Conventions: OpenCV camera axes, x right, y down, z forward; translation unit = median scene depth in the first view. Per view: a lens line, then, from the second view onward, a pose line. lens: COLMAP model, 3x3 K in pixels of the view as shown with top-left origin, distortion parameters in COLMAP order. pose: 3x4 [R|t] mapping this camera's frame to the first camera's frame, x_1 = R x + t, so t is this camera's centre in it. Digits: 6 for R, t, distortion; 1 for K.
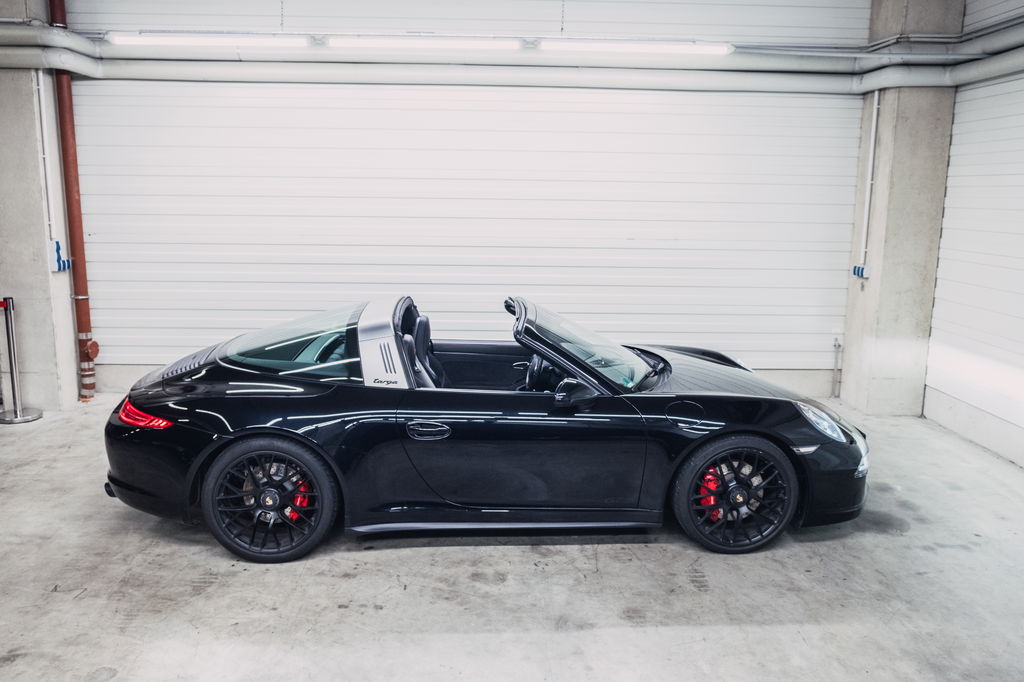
lens RADIAL K [[820.9, 0, 512.0], [0, 820.9, 341.0], [0, 0, 1]] dist [-0.017390, 0.006767]
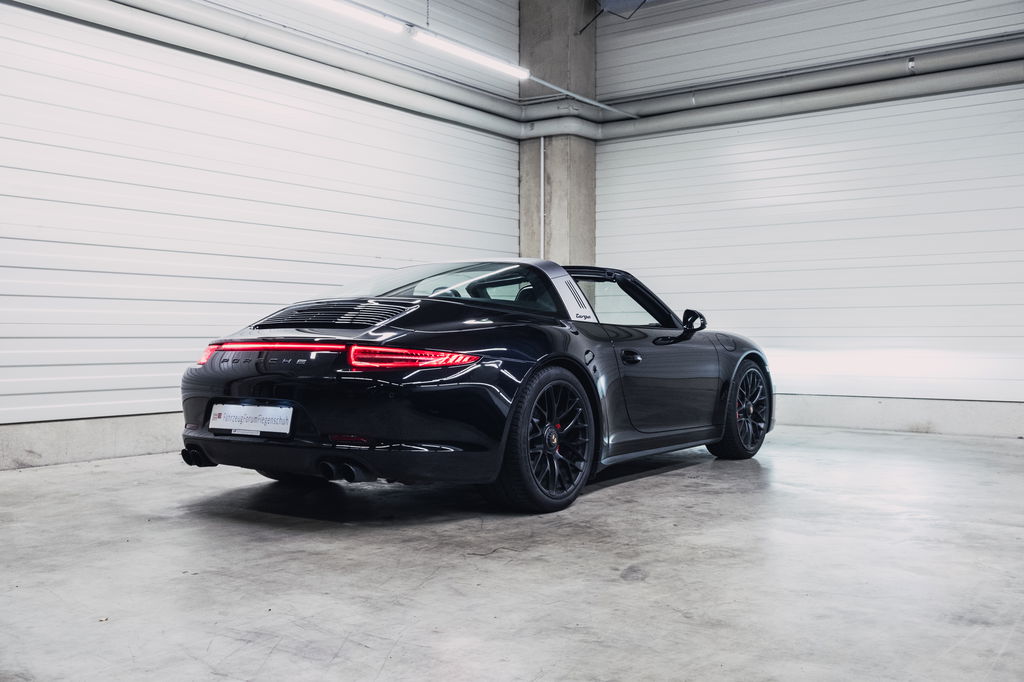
lens RADIAL K [[1030.3, 0, 512.0], [0, 1030.3, 341.0], [0, 0, 1]] dist [-0.008190, -0.005179]
pose [[0.606736, -0.015726, 0.794748, -0.903064], [0.154631, 0.983040, -0.098599, 0.142006], [-0.779718, 0.182716, 0.598878, 0.243549]]
